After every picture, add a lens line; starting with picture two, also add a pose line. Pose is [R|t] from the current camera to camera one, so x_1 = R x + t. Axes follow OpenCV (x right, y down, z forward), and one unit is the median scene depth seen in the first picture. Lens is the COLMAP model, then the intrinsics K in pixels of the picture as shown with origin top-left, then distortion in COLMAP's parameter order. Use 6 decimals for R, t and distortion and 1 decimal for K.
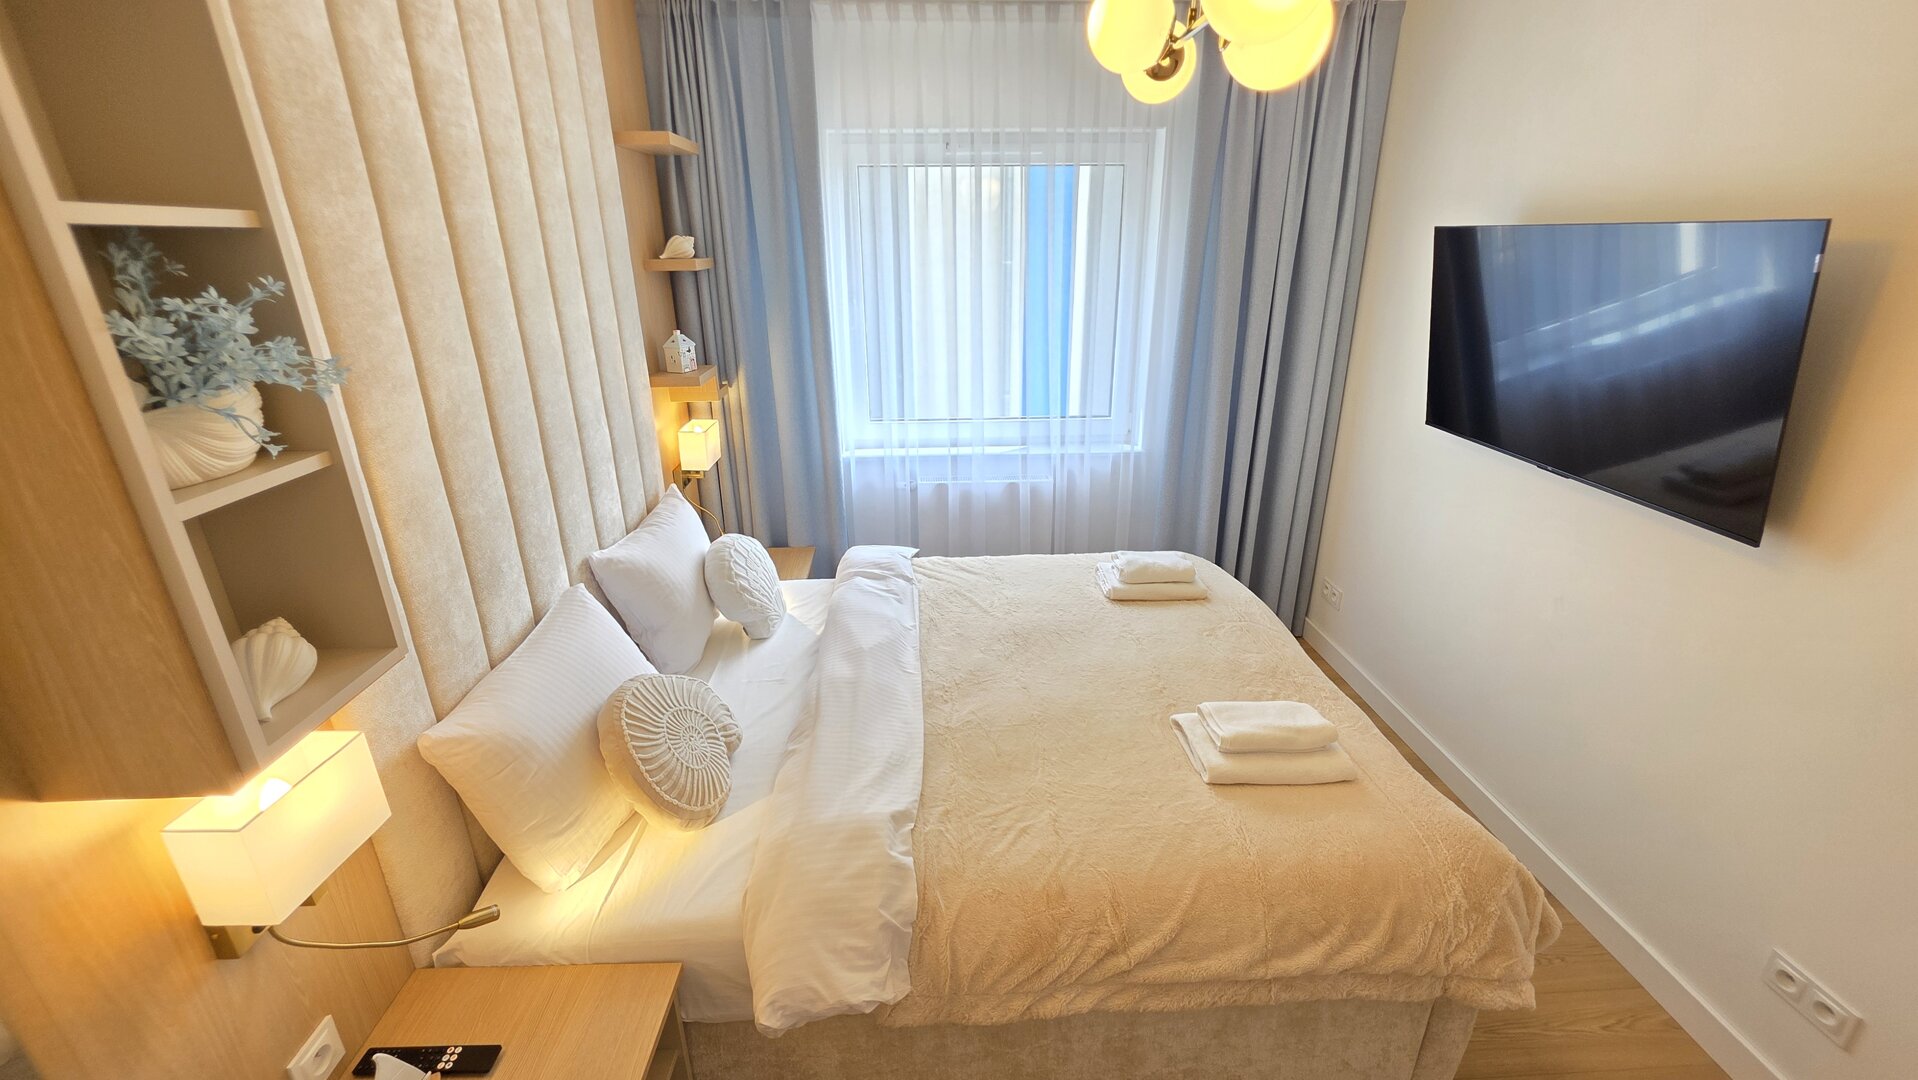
lens RADIAL K [[758.5, 0, 964.2], [0, 758.5, 535.3], [0, 0, 1]] dist [-0.000082, 0.000269]
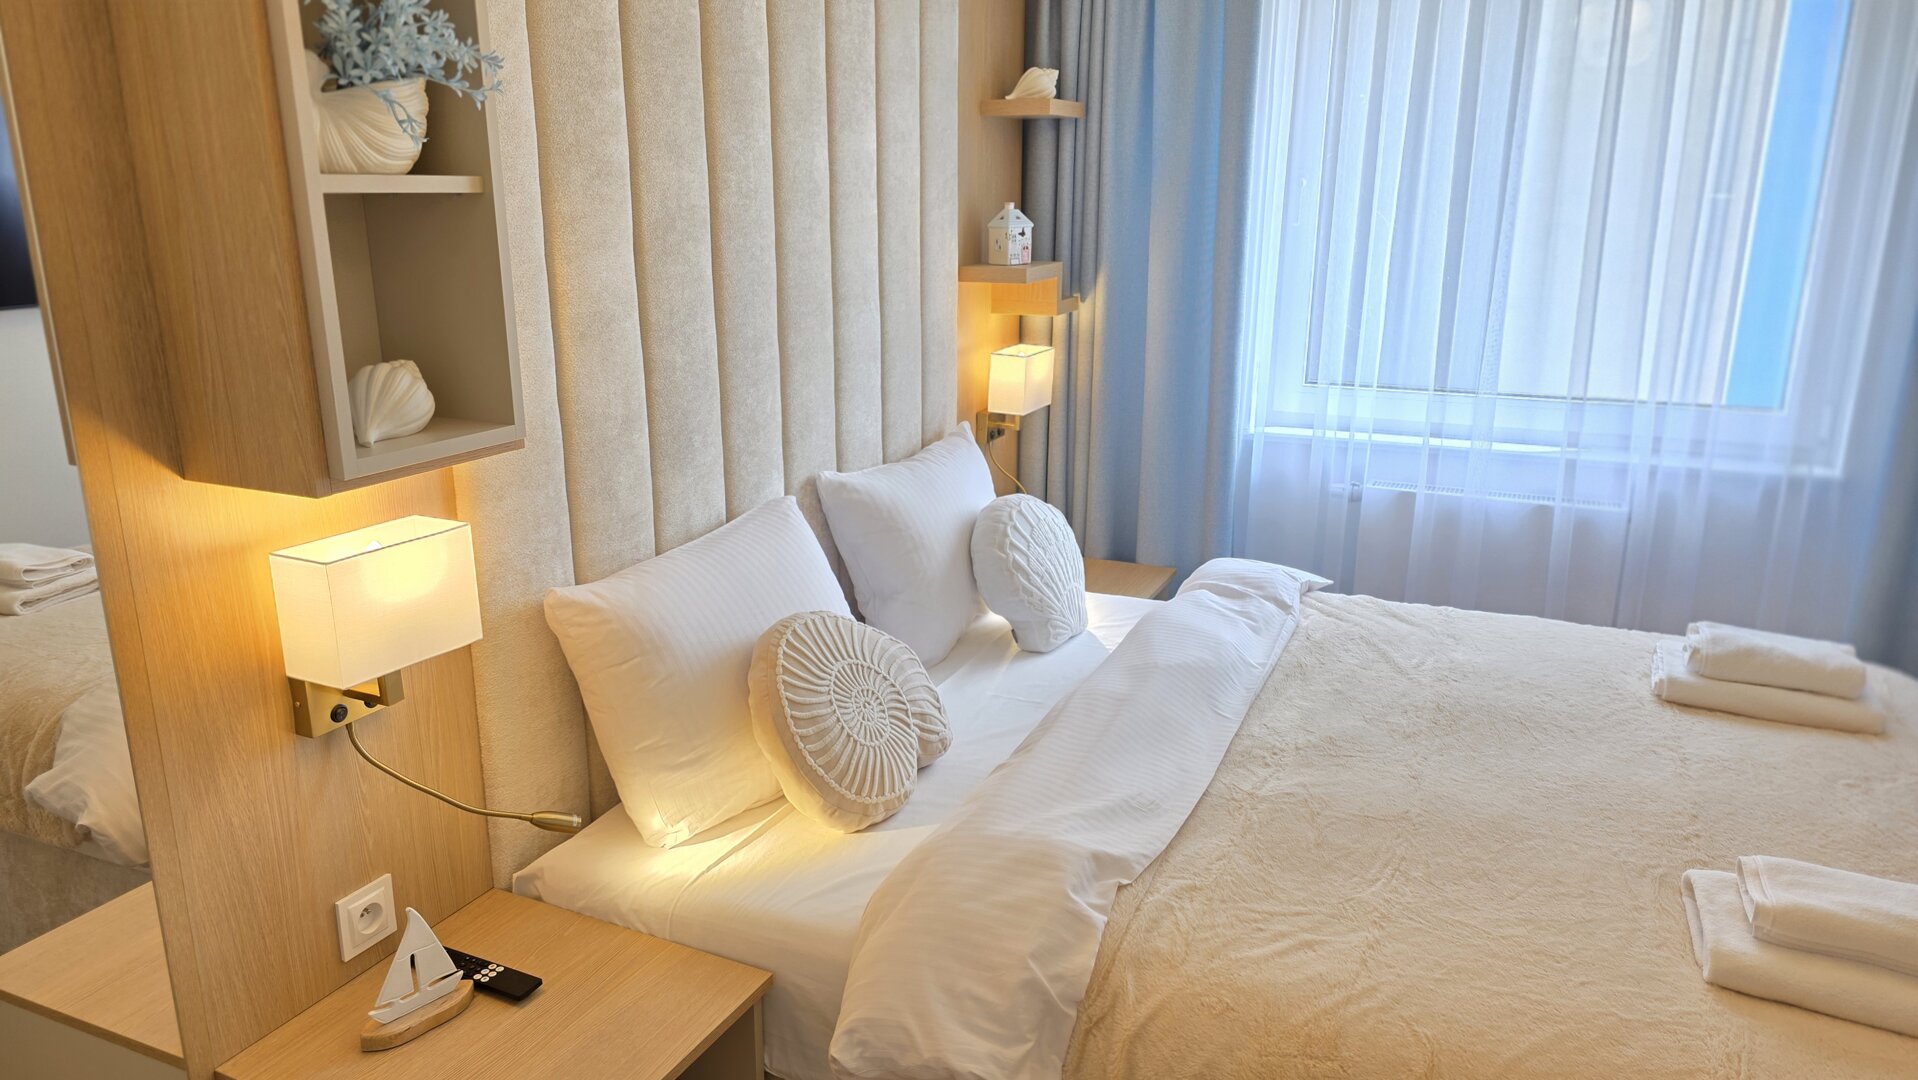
lens RADIAL K [[1272.1, 0, 957.1], [0, 1272.1, 547.9], [0, 0, 1]] dist [0.063177, -0.055028]
pose [[0.891061, 0.134716, -0.433431, 0.216323], [-0.168721, 0.984820, -0.040767, 0.164725], [0.421360, 0.109455, 0.900264, -0.046276]]
